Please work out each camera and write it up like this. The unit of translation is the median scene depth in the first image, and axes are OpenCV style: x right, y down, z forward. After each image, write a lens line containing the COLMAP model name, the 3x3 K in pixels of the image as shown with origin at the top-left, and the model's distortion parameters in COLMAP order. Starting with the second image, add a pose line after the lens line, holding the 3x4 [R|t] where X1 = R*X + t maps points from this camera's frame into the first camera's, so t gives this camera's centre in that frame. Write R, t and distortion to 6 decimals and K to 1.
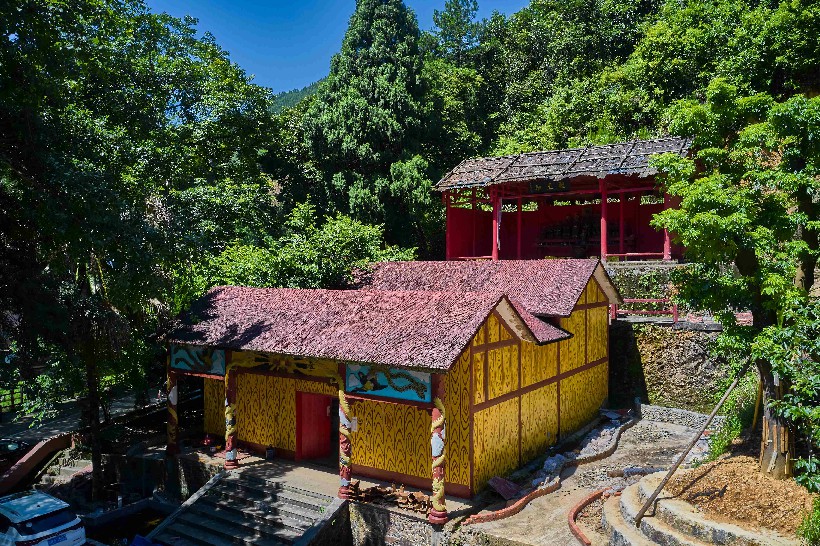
lens RADIAL K [[646.6, 0, 410.0], [0, 646.6, 273.0], [0, 0, 1]] dist [-0.010240, -0.002230]
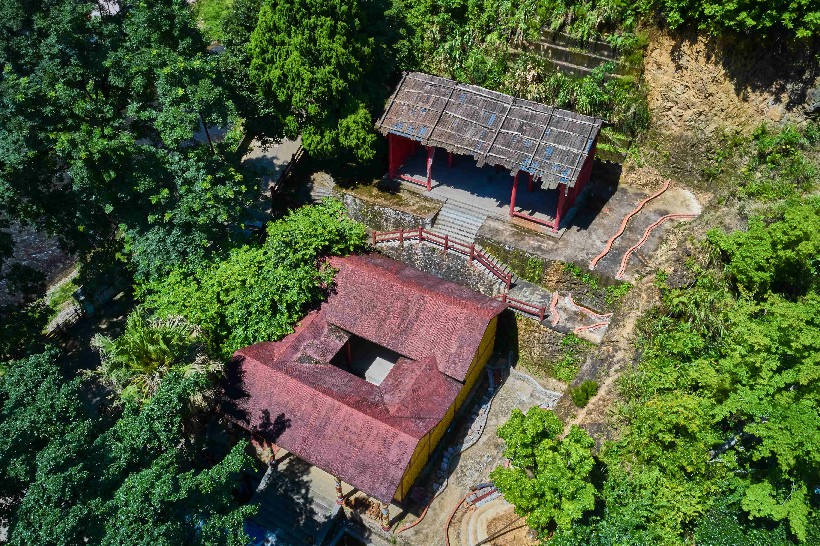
lens RADIAL K [[646.6, 0, 410.0], [0, 646.6, 273.0], [0, 0, 1]] dist [-0.010240, -0.002230]
pose [[0.997224, -0.050619, 0.054608, 0.021002], [-0.000396, 0.729769, 0.683693, -0.762420], [-0.074459, -0.681817, 0.727724, -0.003809]]
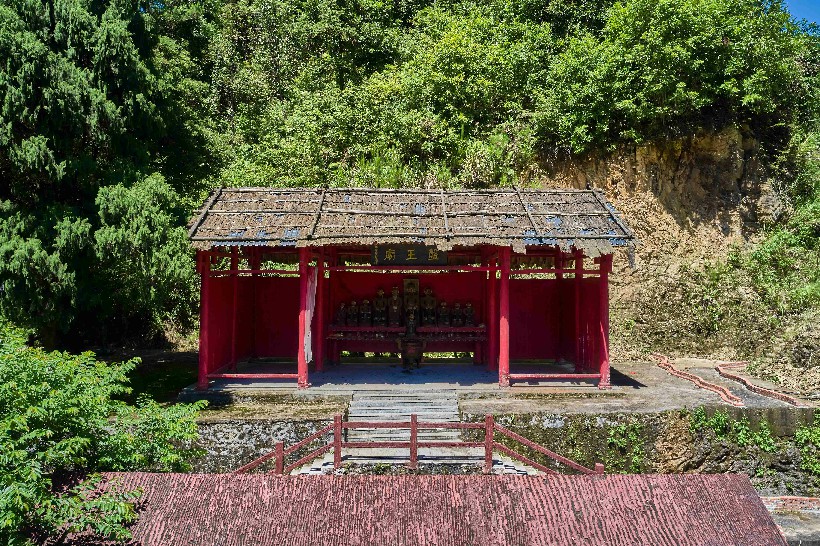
lens RADIAL K [[646.6, 0, 410.0], [0, 646.6, 273.0], [0, 0, 1]] dist [-0.010240, -0.002230]
pose [[0.829388, 0.018378, 0.558371, -0.103740], [-0.005159, 0.999668, -0.025239, -0.101210], [-0.558649, 0.018052, 0.829208, 0.512950]]
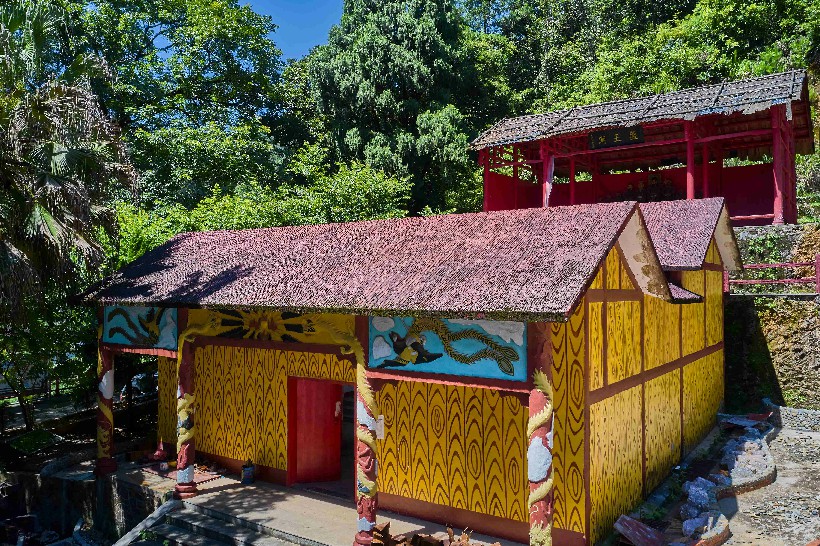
lens RADIAL K [[646.6, 0, 410.0], [0, 646.6, 273.0], [0, 0, 1]] dist [-0.010240, -0.002230]
pose [[0.999846, 0.002387, -0.017370, -0.024687], [-0.002900, 0.999559, -0.029557, 0.055512], [0.017291, 0.029603, 0.999412, 0.199485]]
